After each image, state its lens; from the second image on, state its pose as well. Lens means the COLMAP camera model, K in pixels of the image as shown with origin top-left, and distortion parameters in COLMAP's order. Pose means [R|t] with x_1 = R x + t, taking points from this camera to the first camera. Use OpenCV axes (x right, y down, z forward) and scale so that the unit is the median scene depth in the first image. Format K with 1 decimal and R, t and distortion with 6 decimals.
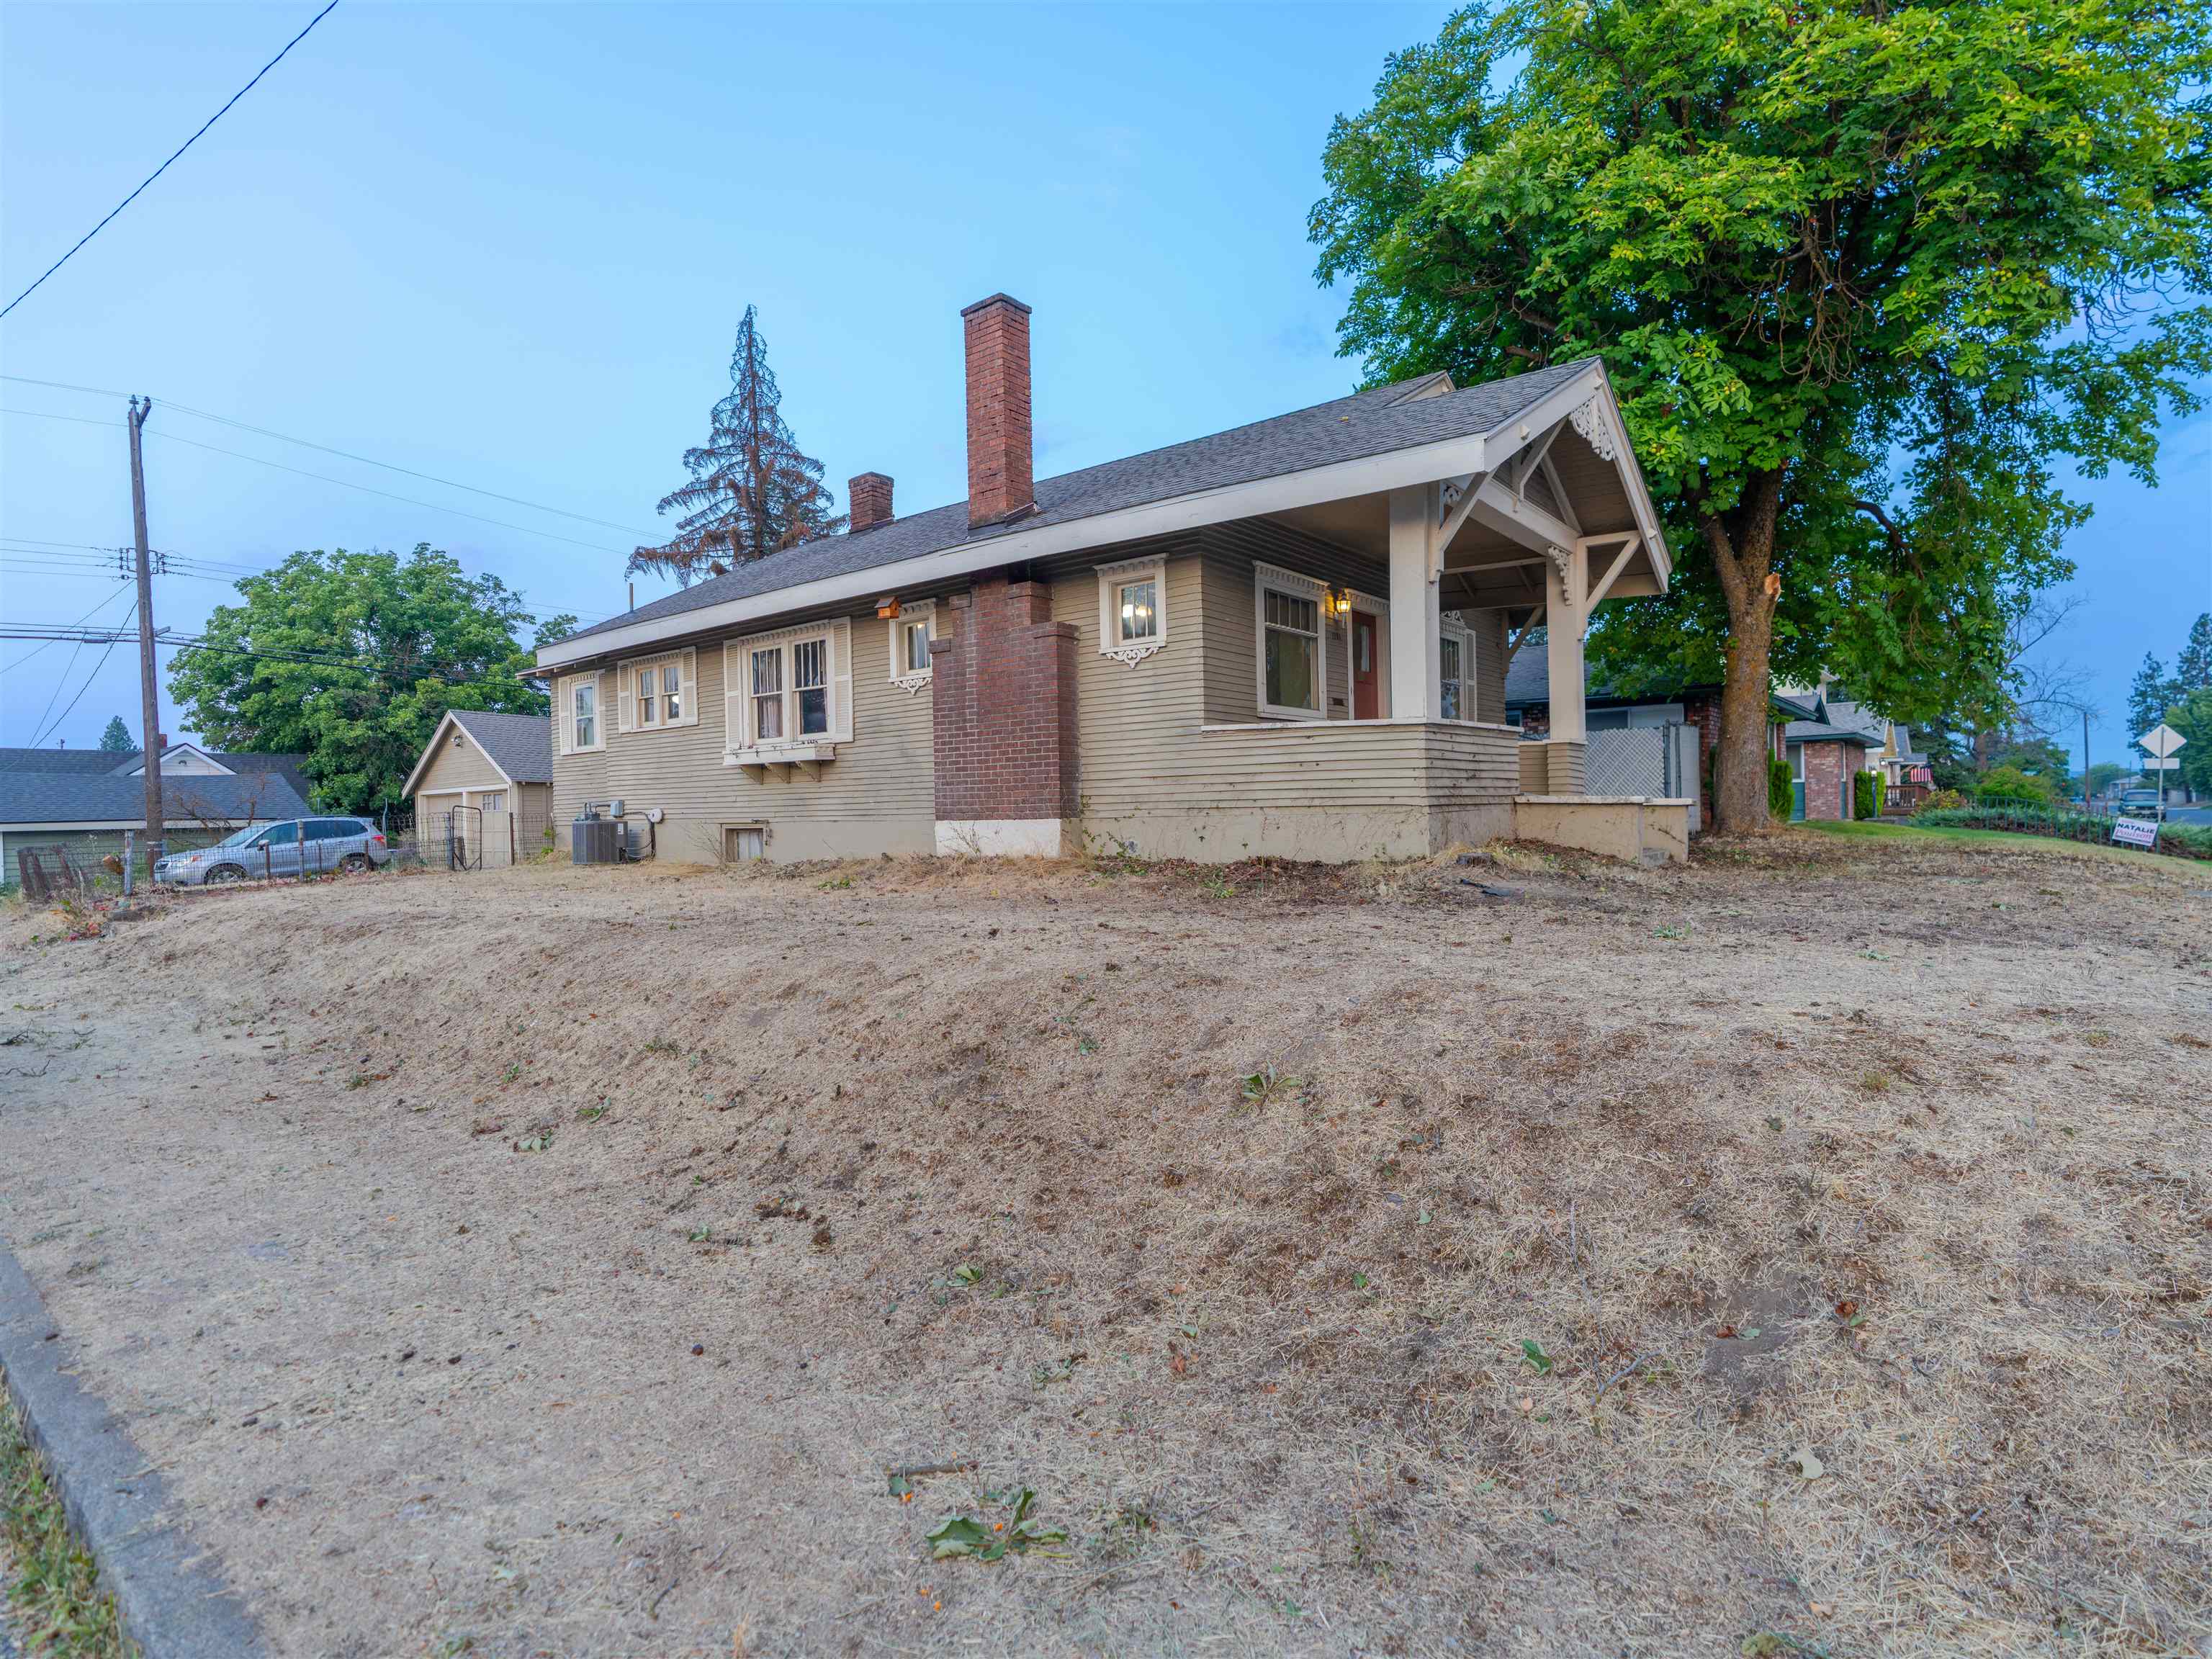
lens RADIAL K [[1089.8, 0, 1135.7], [0, 1089.8, 853.8], [0, 0, 1]] dist [-0.012347, -0.000119]
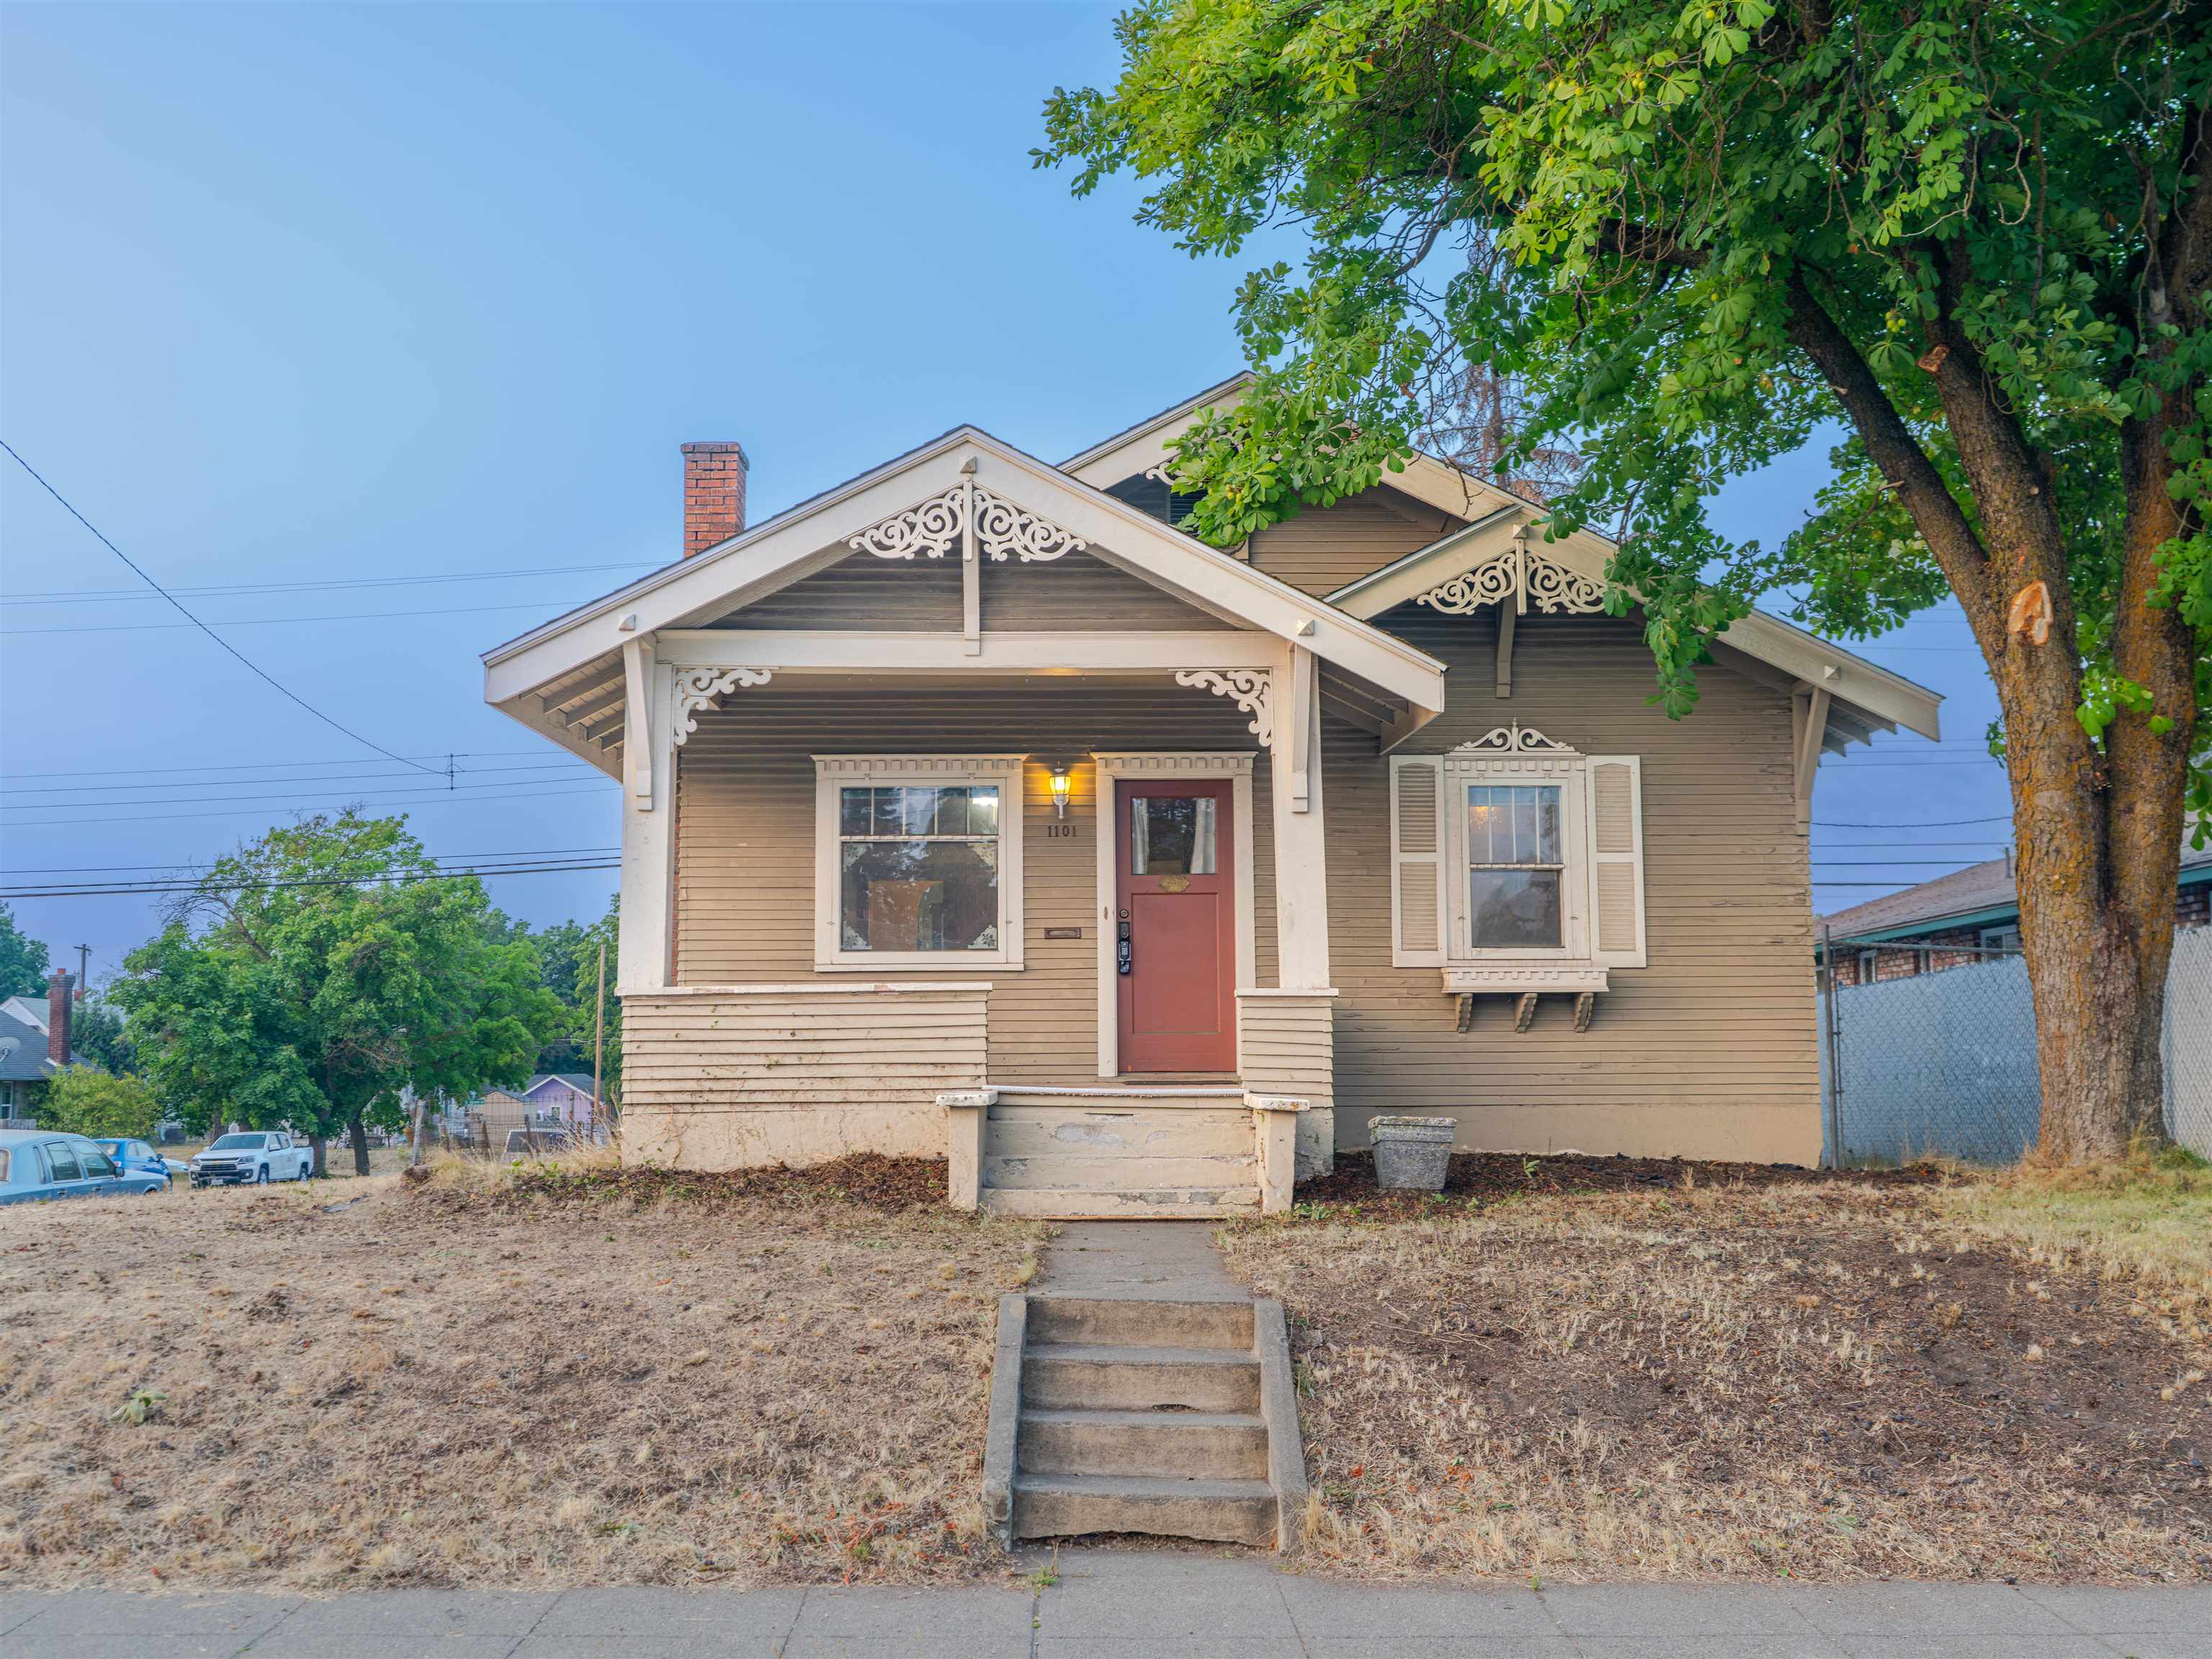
lens RADIAL K [[2497.1, 0, 1222.8], [0, 2497.1, 908.6], [0, 0, 1]] dist [0.027605, 0.012591]
pose [[0.653311, -0.038887, -0.756090, 1.500168], [-0.037470, 0.995795, -0.083592, -0.040042], [0.756162, 0.082942, 0.649107, 0.139569]]
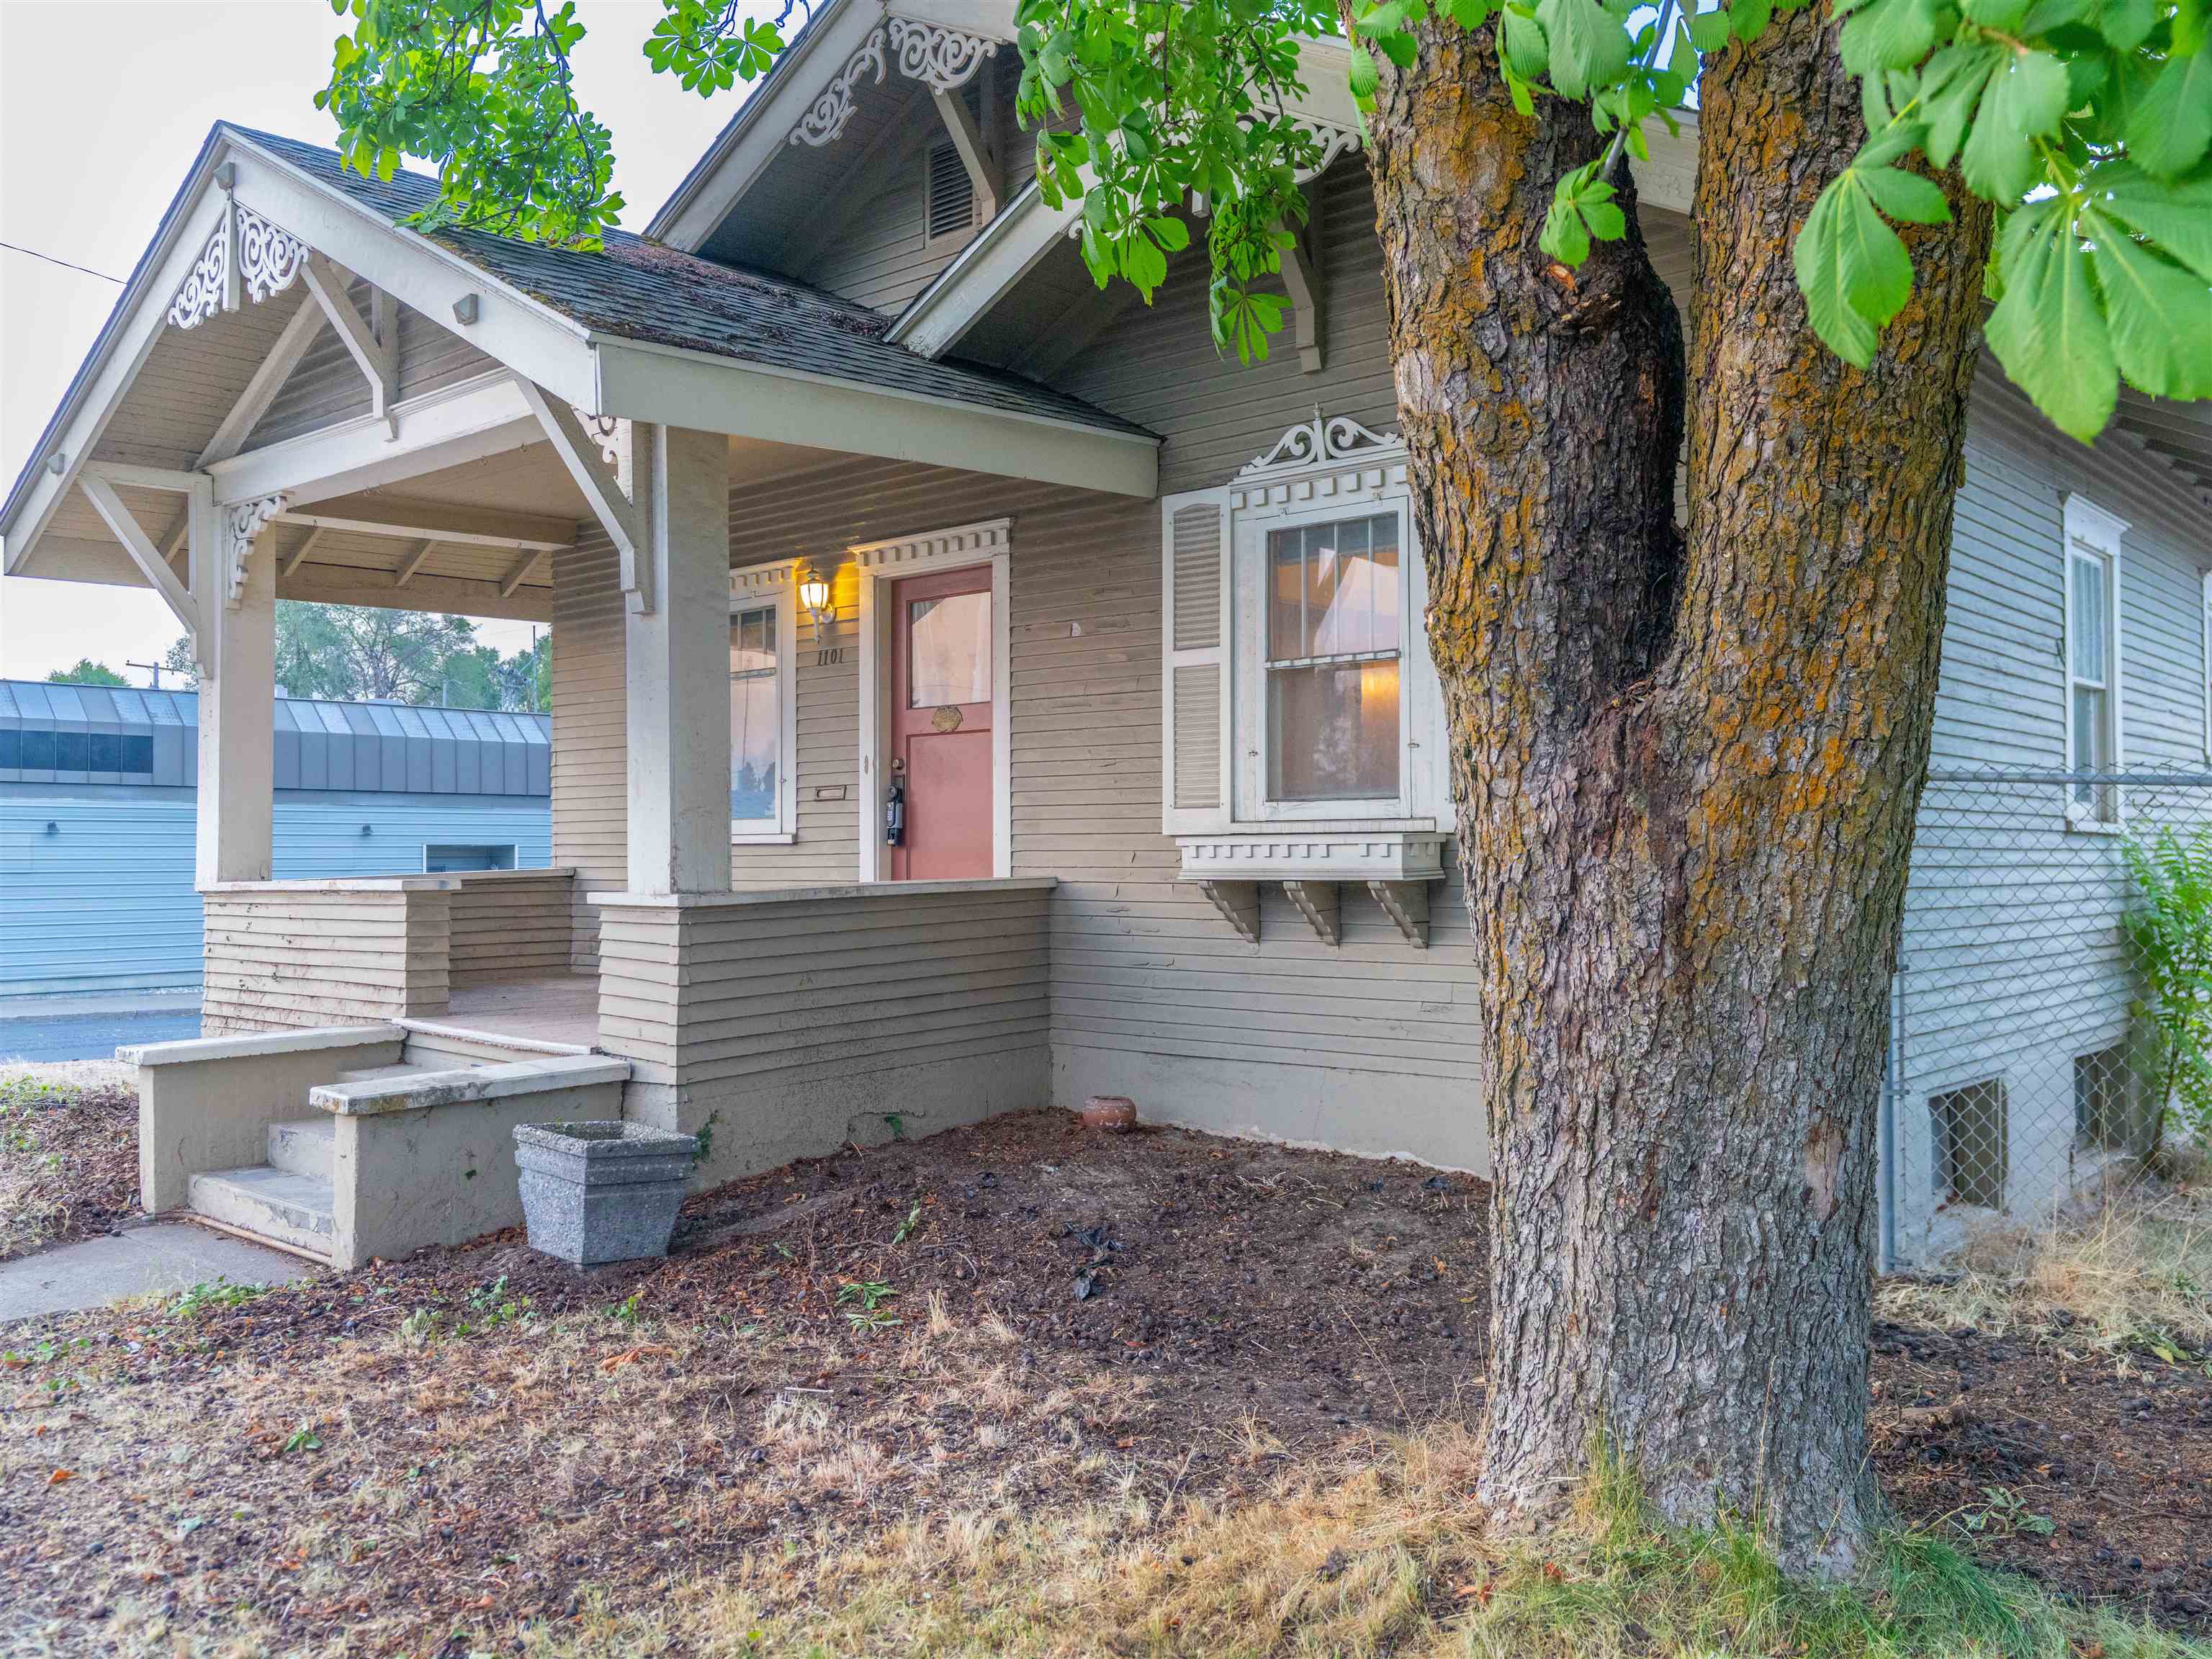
lens RADIAL K [[1866.6, 0, 1106.0], [0, 1866.6, 829.5], [0, 0, 1]] dist [0.012750, 0.004089]
pose [[-0.067658, 0.003857, -0.997701, 1.107828], [-0.035152, 0.999362, 0.006248, -0.148141], [0.997089, 0.035493, -0.067479, 1.309185]]
